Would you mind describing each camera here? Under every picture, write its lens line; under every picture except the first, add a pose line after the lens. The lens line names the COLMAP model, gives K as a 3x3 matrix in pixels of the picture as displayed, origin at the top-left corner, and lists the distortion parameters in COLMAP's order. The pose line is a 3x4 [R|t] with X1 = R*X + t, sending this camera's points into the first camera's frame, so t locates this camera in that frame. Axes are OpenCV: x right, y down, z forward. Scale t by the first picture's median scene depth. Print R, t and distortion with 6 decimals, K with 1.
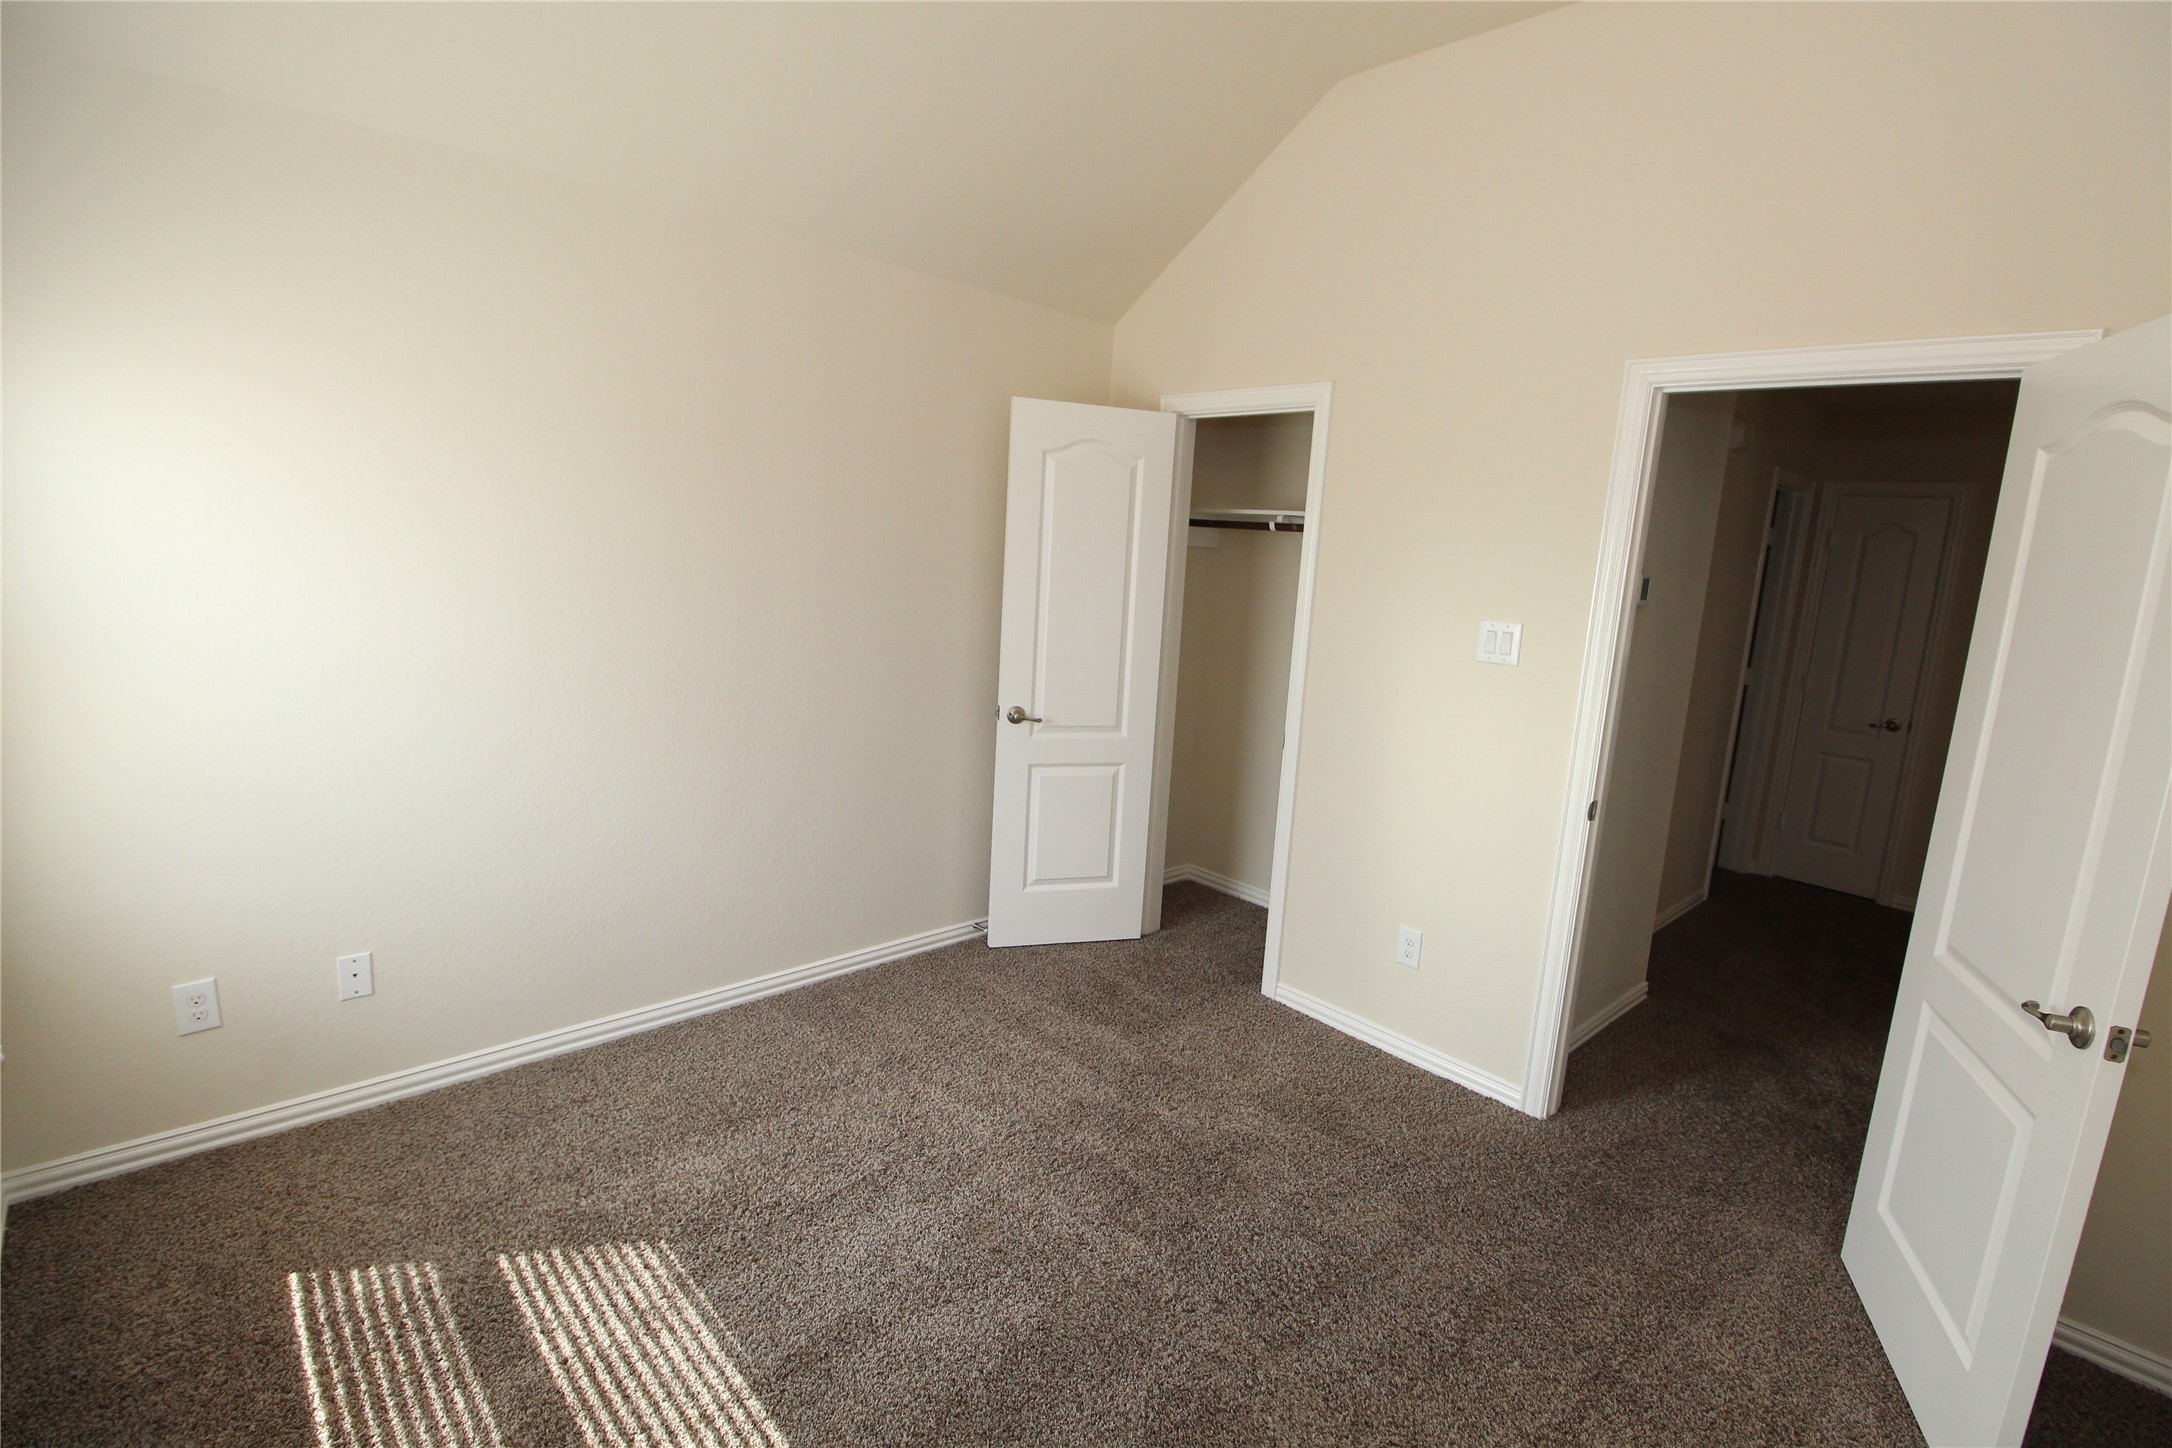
lens RADIAL K [[1002.8, 0, 1104.7], [0, 1002.8, 698.1], [0, 0, 1]] dist [-0.002919, -0.013455]
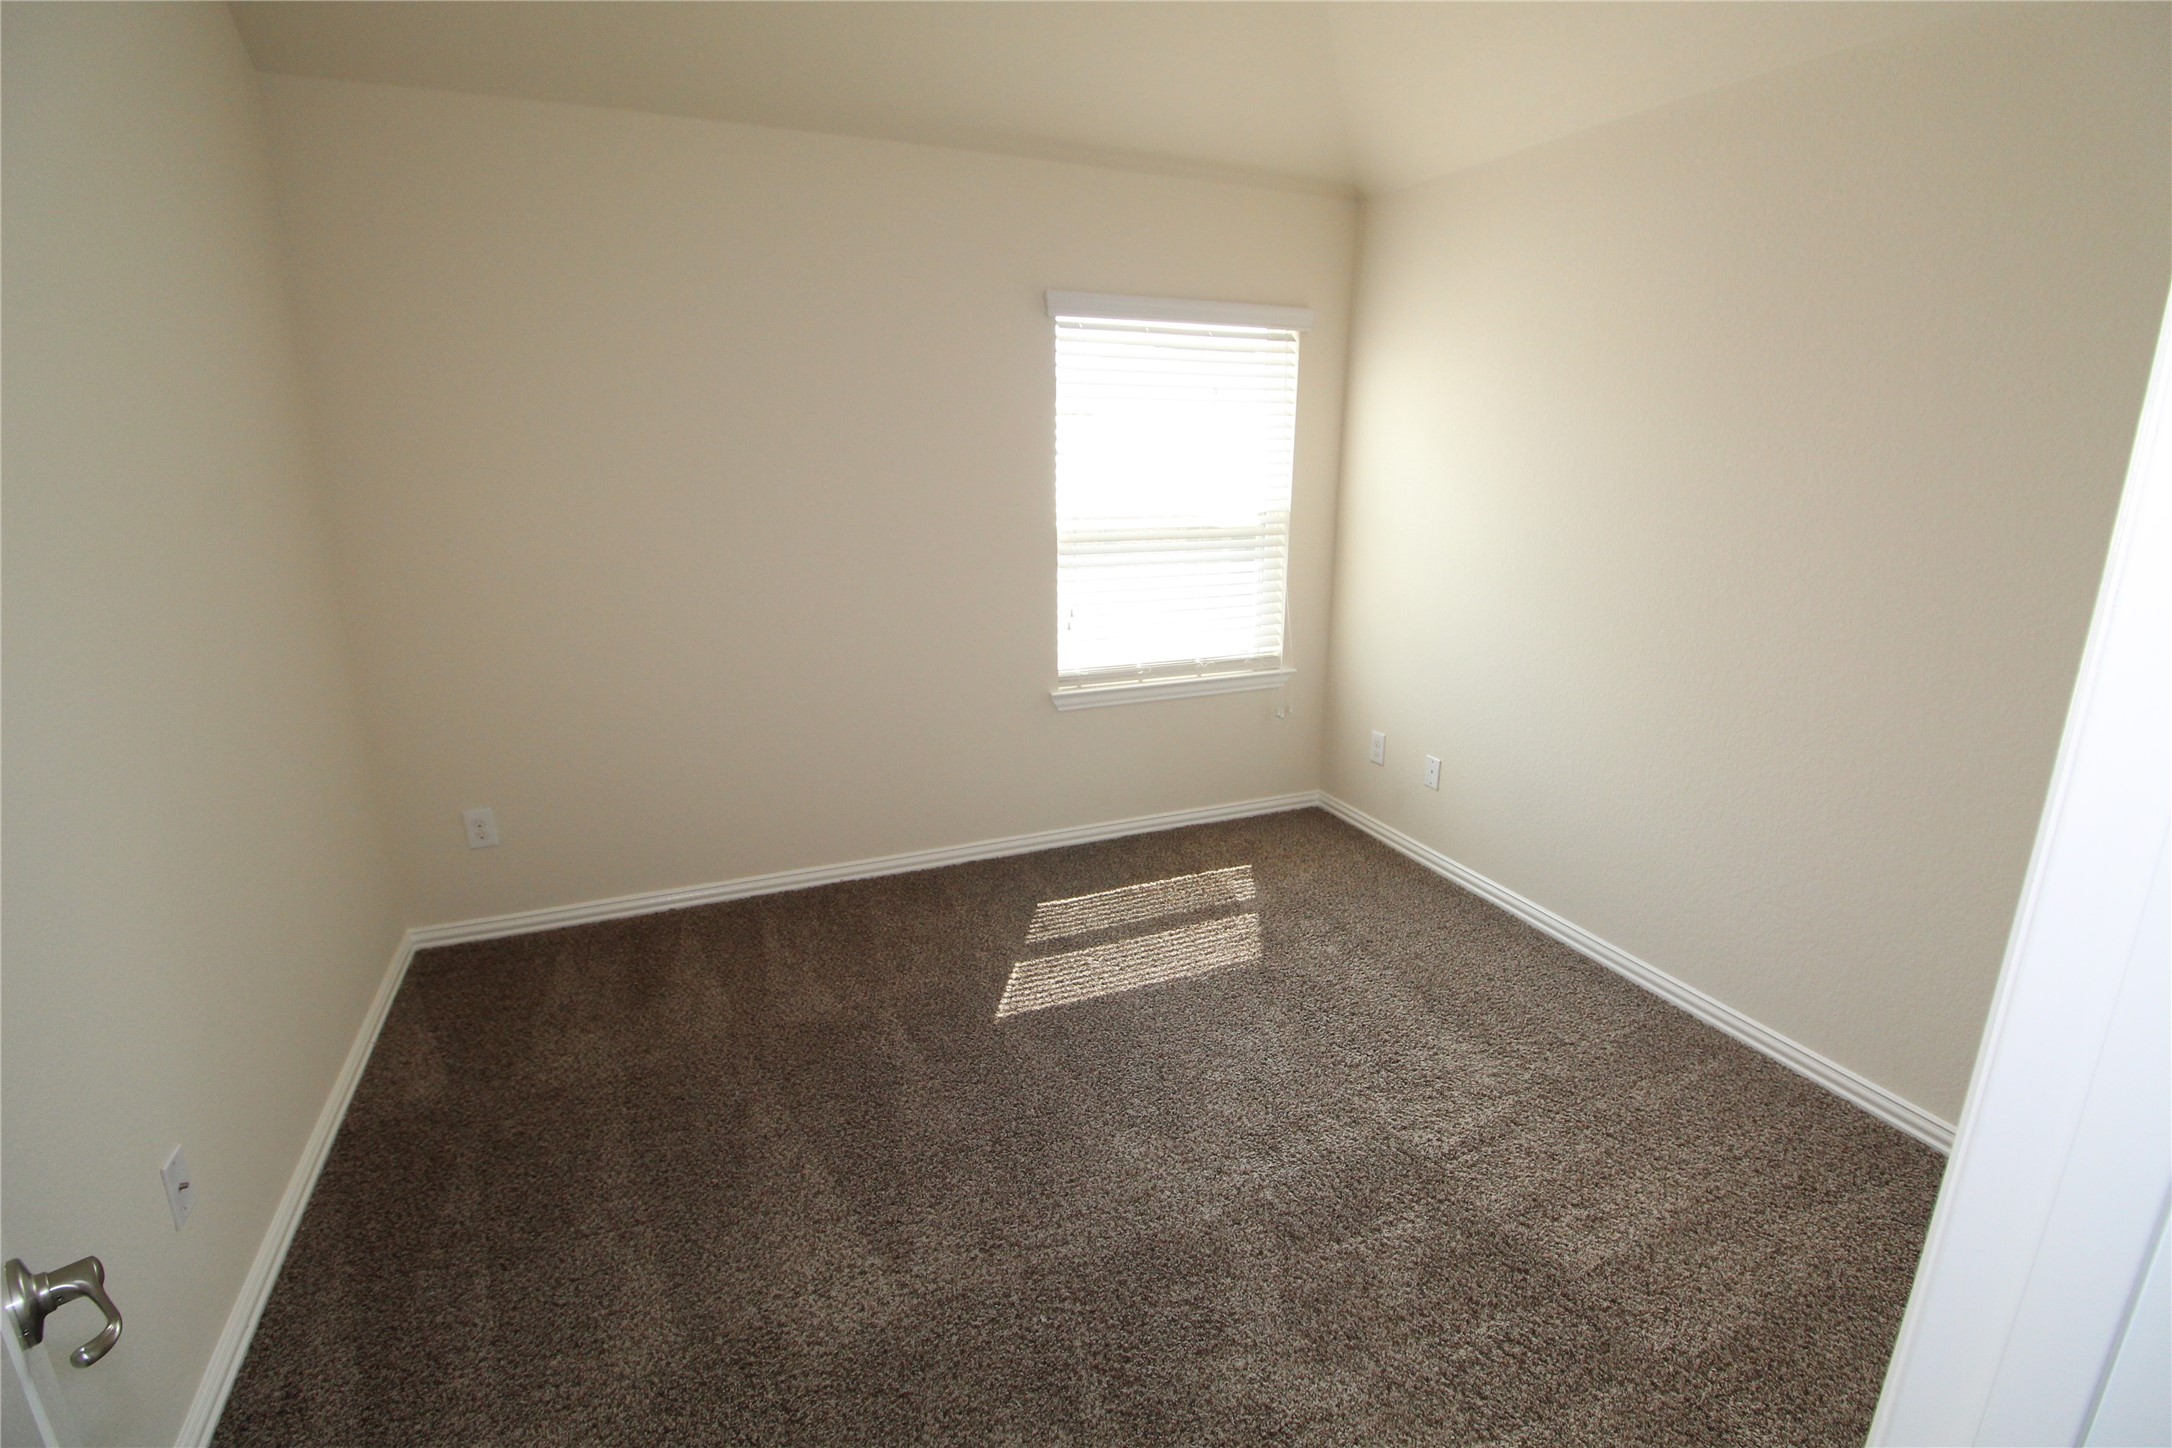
lens RADIAL K [[1002.8, 0, 1104.7], [0, 1002.8, 698.1], [0, 0, 1]] dist [-0.002919, -0.013455]
pose [[-0.314404, 0.189699, -0.930142, 0.807741], [-0.180636, 0.949972, 0.254802, -0.121379], [0.931945, 0.248128, -0.264408, 0.991609]]
